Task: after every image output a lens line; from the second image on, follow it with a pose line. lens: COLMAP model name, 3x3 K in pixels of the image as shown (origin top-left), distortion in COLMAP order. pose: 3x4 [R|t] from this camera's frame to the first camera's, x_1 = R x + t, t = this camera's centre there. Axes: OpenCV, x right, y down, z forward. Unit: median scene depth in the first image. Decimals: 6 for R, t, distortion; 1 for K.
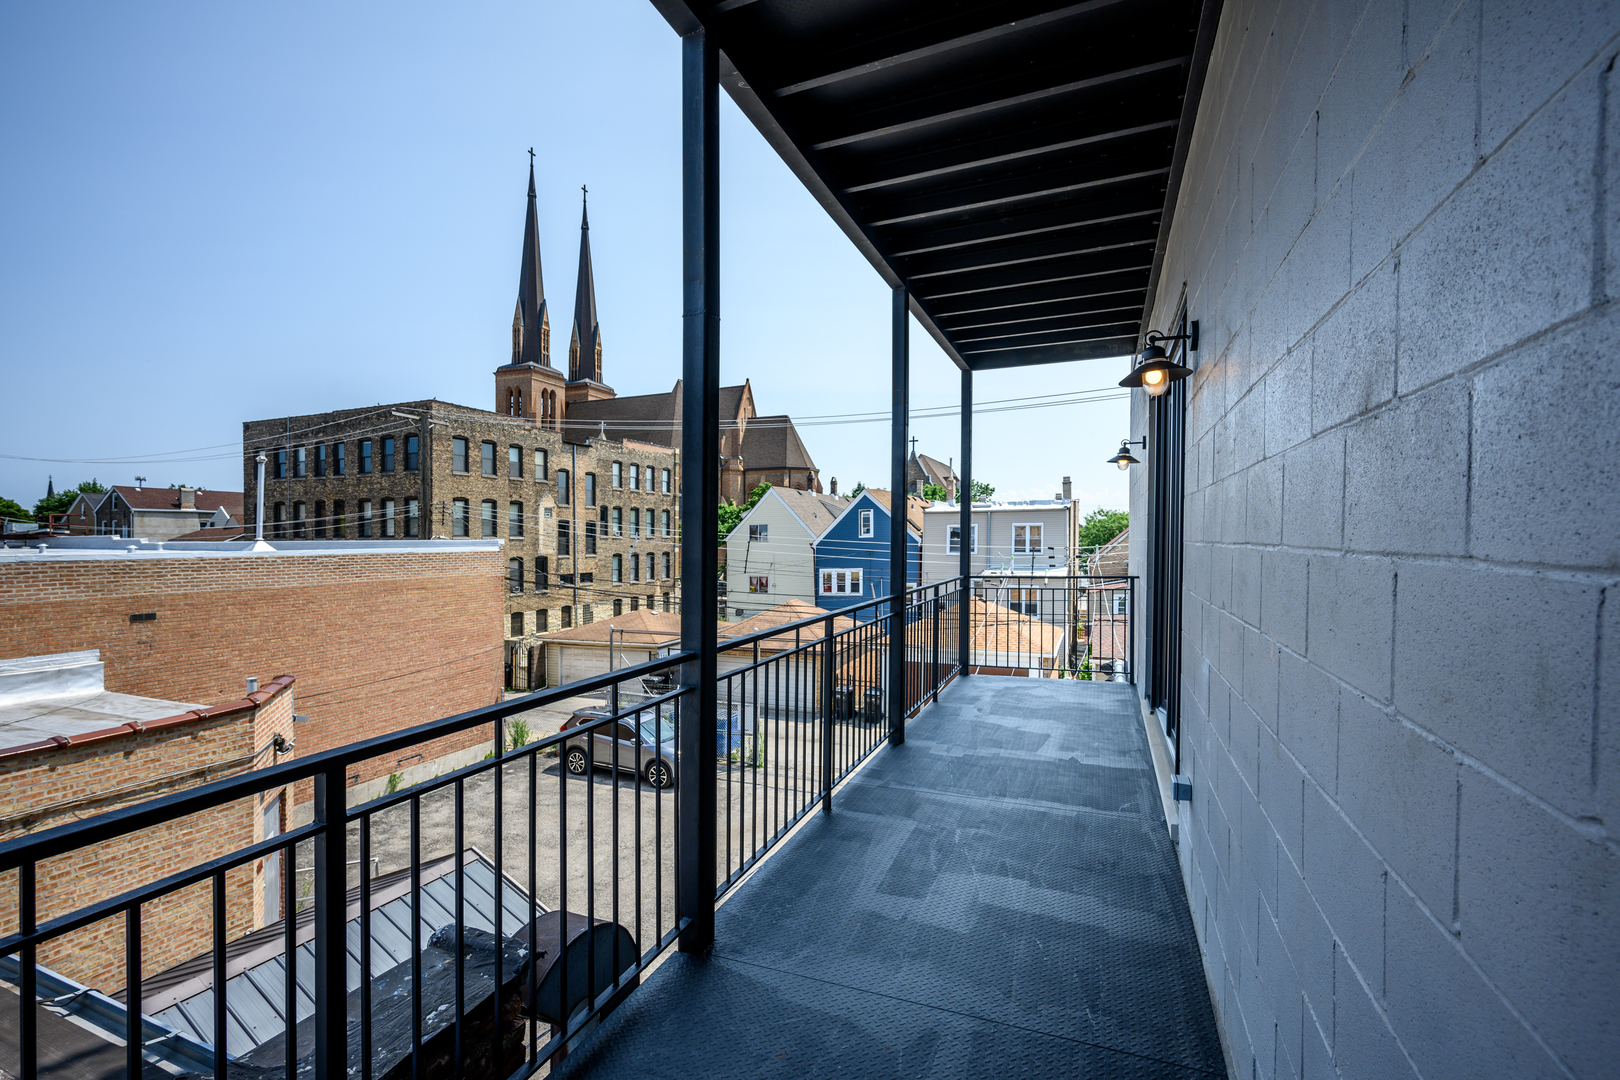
lens RADIAL K [[702.0, 0, 810.0], [0, 702.0, 540.0], [0, 0, 1]] dist [0.000212, -0.000080]
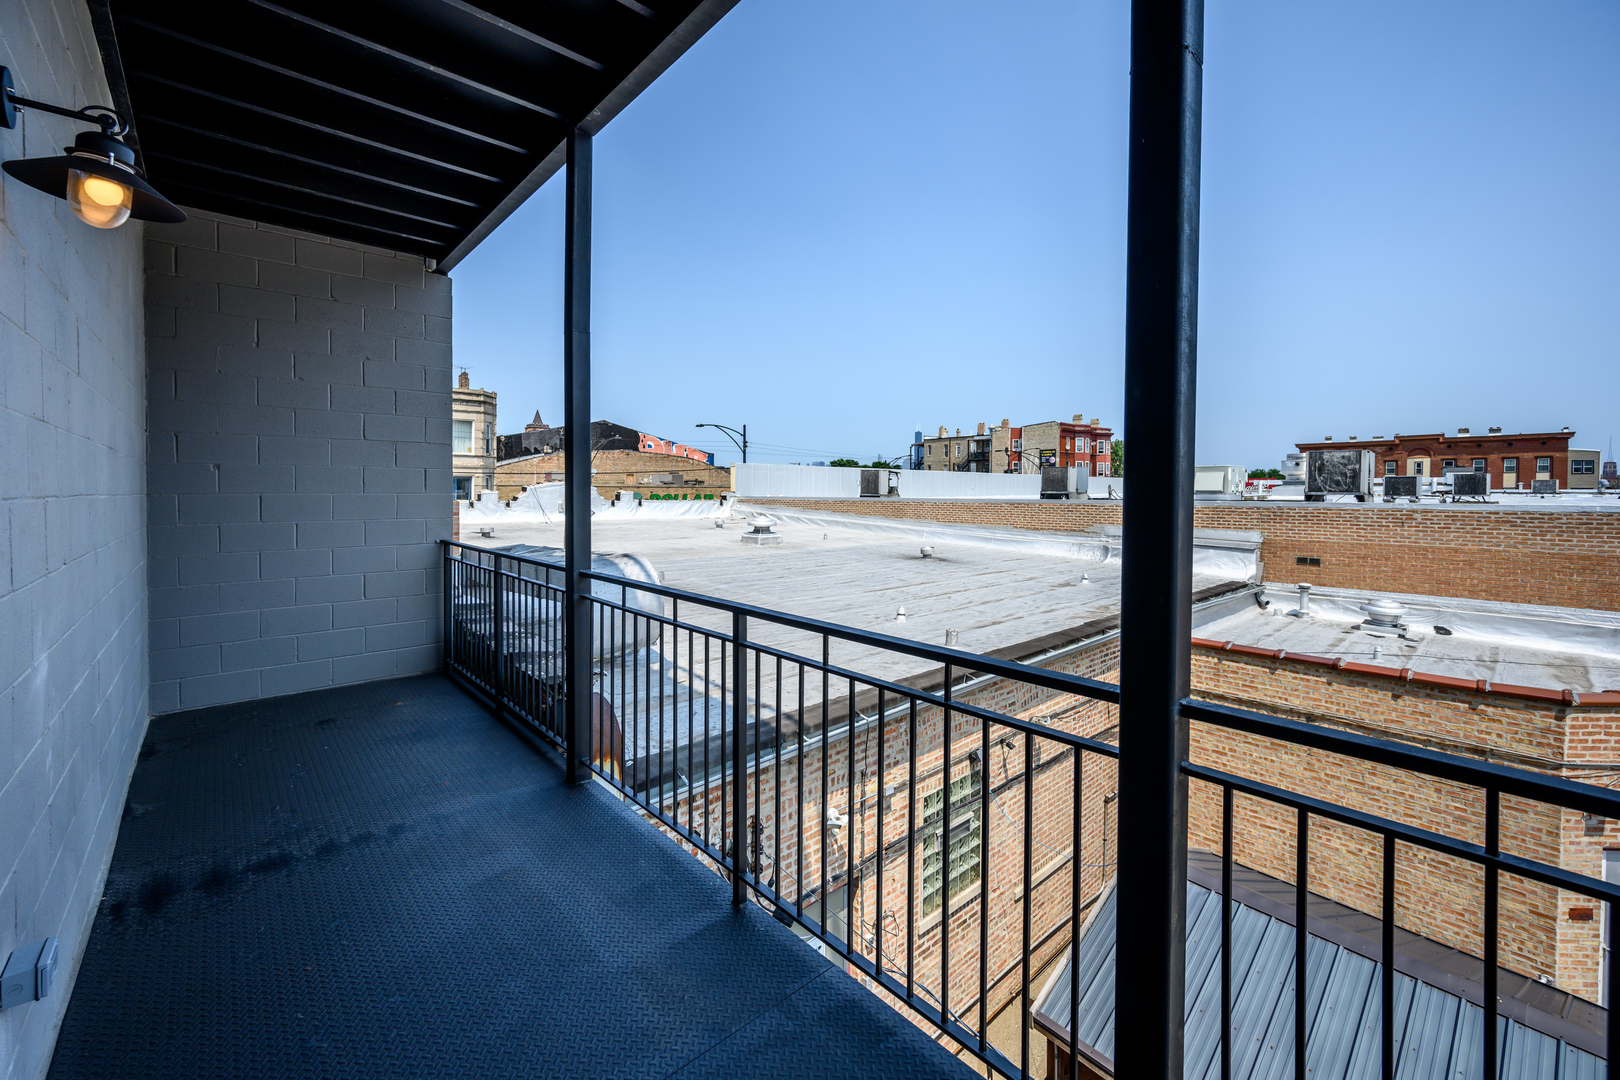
lens RADIAL K [[651.2, 0, 813.8], [0, 651.2, 486.7], [0, 0, 1]] dist [-0.000104, -0.000137]
pose [[-0.425794, -0.000675, -0.904820, 0.273107], [-0.003032, 0.999995, 0.000681, -0.003001], [0.904815, 0.003034, -0.425794, 0.656850]]
